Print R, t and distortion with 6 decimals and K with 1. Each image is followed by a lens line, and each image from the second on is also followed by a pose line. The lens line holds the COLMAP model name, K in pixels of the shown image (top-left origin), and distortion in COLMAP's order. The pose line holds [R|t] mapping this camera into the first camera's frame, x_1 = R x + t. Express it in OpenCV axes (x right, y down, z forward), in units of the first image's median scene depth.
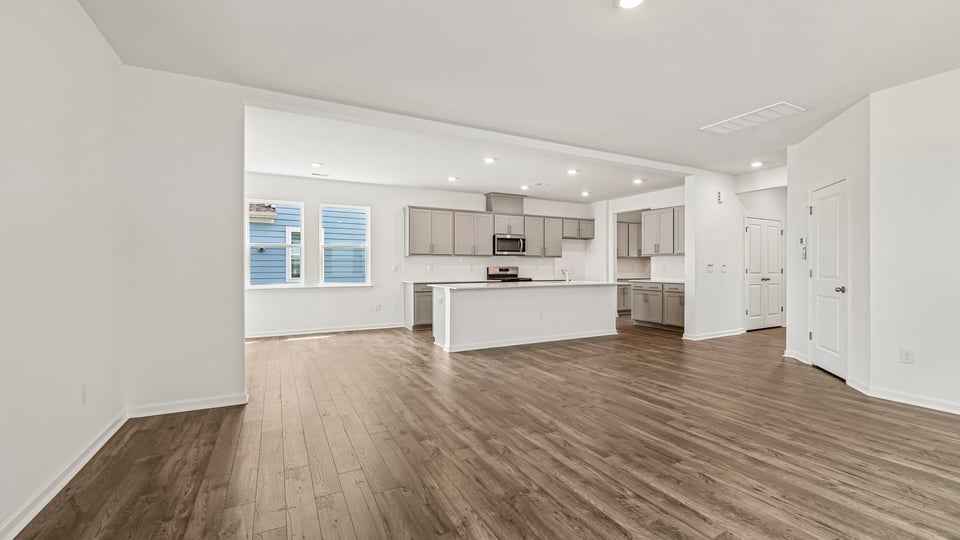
lens RADIAL K [[394.8, 0, 477.7], [0, 394.8, 275.0], [0, 0, 1]] dist [-0.011300, -0.000380]
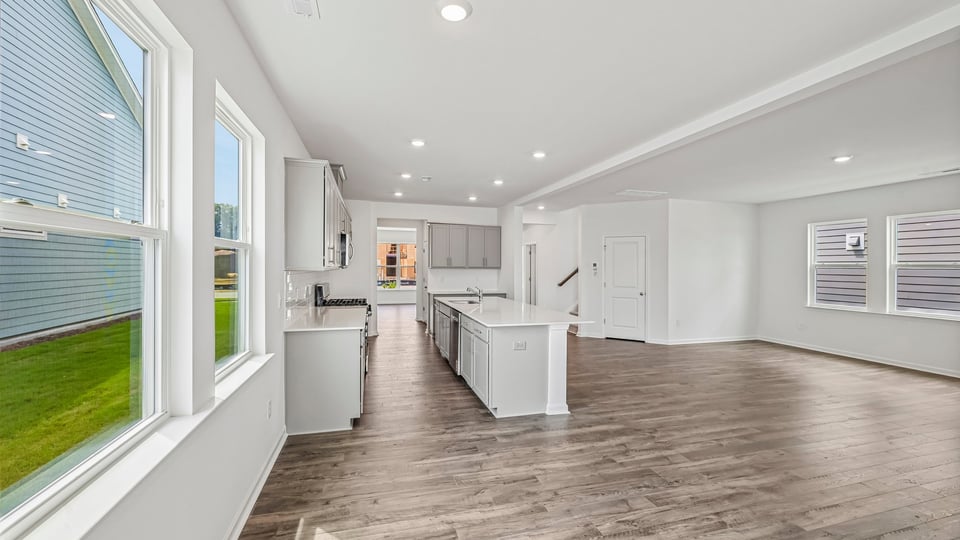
lens RADIAL K [[394.8, 0, 479.8], [0, 394.8, 267.4], [0, 0, 1]] dist [-0.011300, -0.000380]
pose [[0.191342, -0.000330, 0.981523, -0.521258], [0.010173, 0.999947, -0.001647, -0.044671], [-0.981471, 0.010300, 0.191335, 0.660051]]
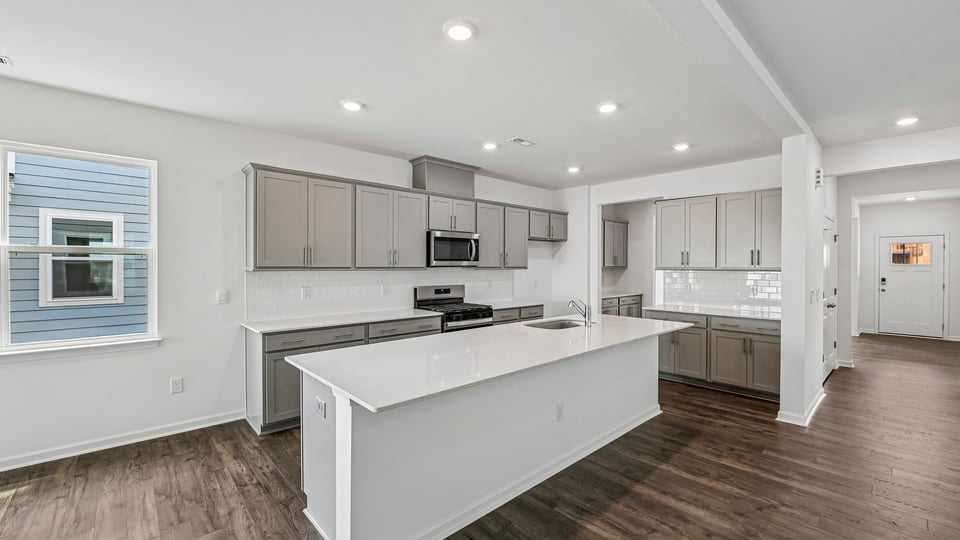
lens RADIAL K [[394.8, 0, 484.7], [0, 394.8, 269.9], [0, 0, 1]] dist [-0.011300, -0.000380]
pose [[0.963134, -0.000349, 0.269023, -0.032722], [0.002761, 0.999959, -0.008588, -0.040926], [-0.269009, 0.009014, 0.963095, 0.429316]]
